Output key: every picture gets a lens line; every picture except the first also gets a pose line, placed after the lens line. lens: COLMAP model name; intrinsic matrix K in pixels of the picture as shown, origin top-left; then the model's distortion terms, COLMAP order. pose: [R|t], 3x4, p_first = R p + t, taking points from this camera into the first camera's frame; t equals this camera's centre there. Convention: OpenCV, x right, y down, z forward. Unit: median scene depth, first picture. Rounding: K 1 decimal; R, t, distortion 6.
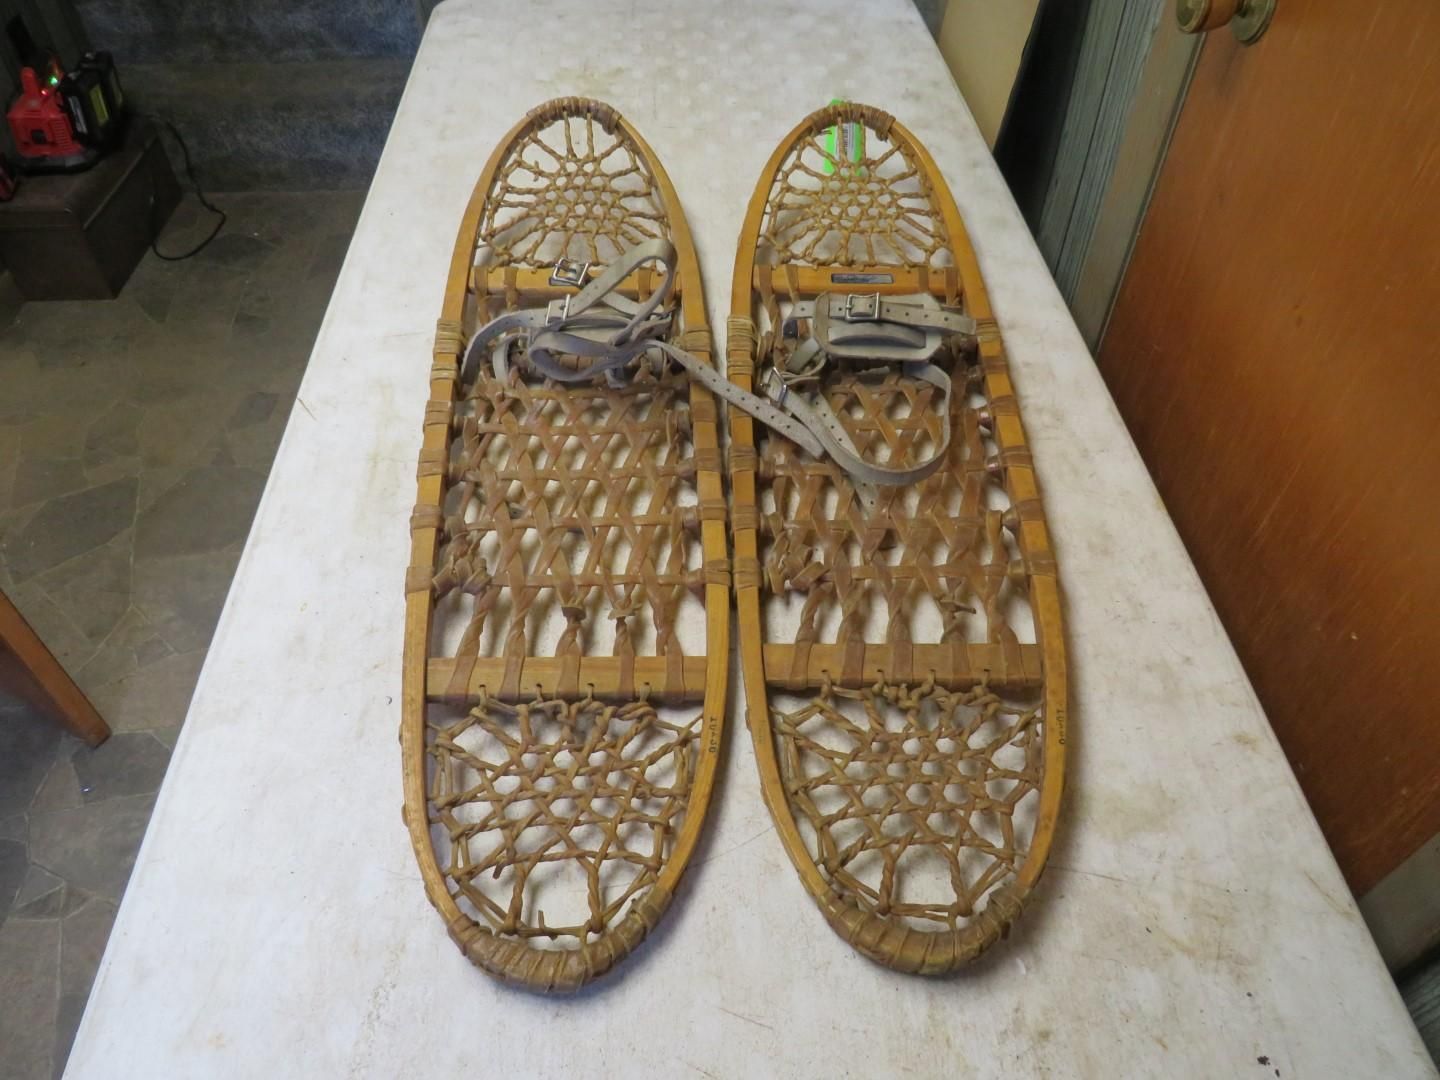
lens RADIAL K [[1030.8, 0, 713.4], [0, 1030.8, 540.9], [0, 0, 1]] dist [-0.023036, 0.006474]
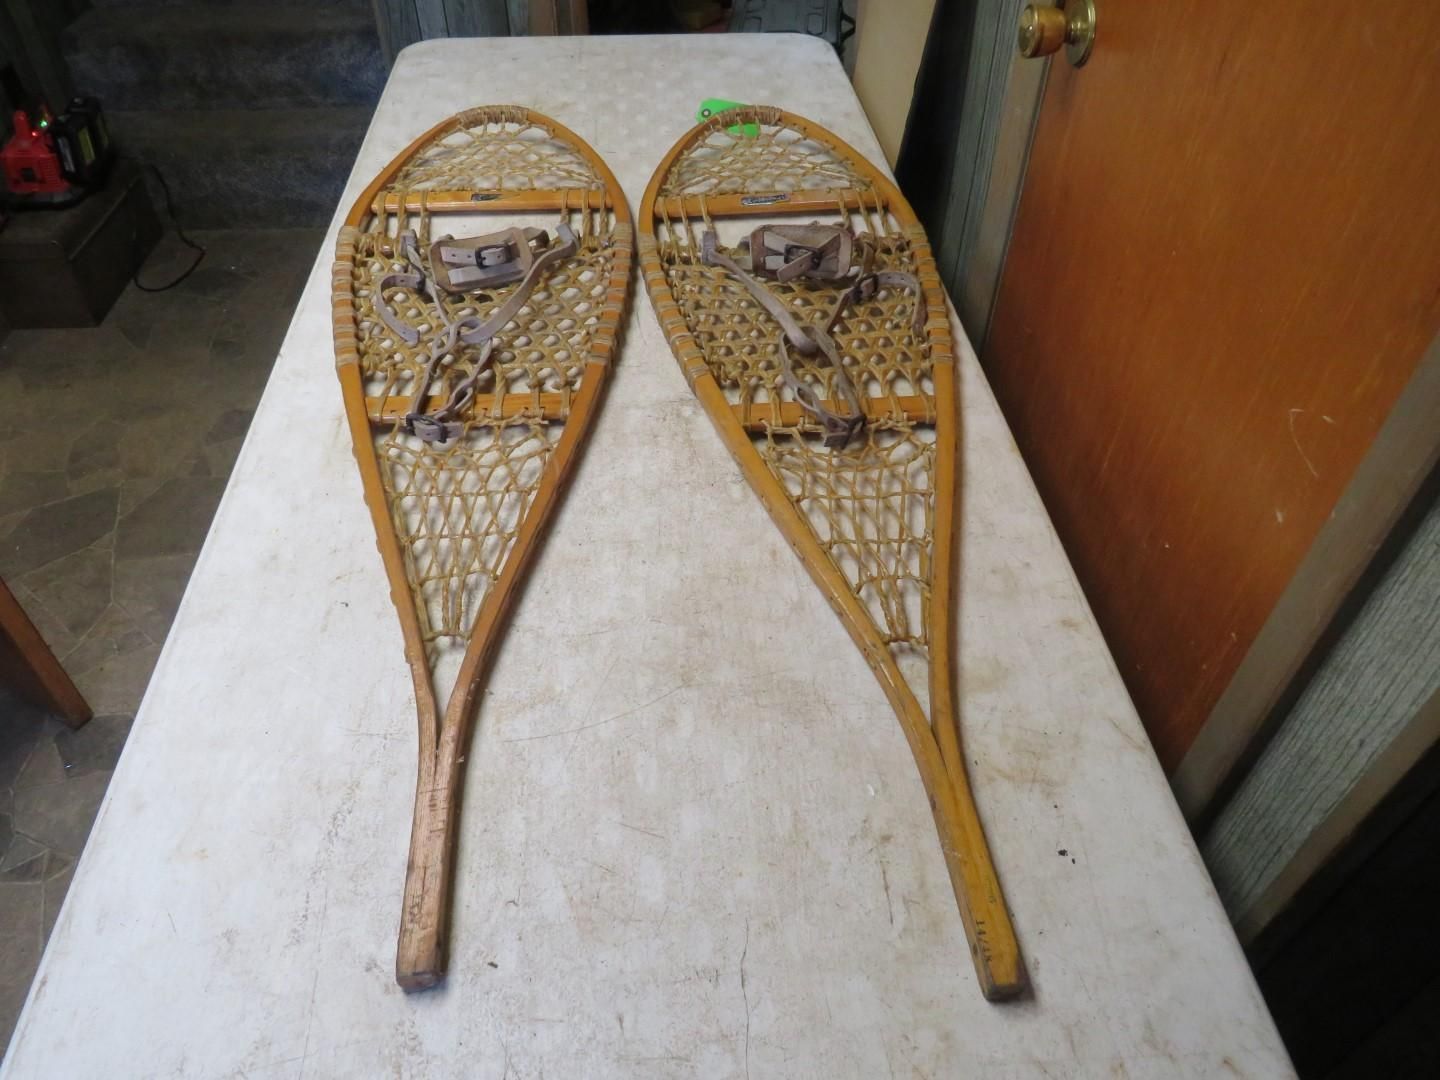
lens RADIAL K [[1030.8, 0, 718.9], [0, 1030.8, 540.4], [0, 0, 1]] dist [-0.023036, 0.006474]
pose [[0.999529, -0.012635, 0.027978, 0.038601], [0.014079, 0.998546, -0.052044, 0.077543], [-0.027280, 0.052413, 0.998253, -0.097791]]
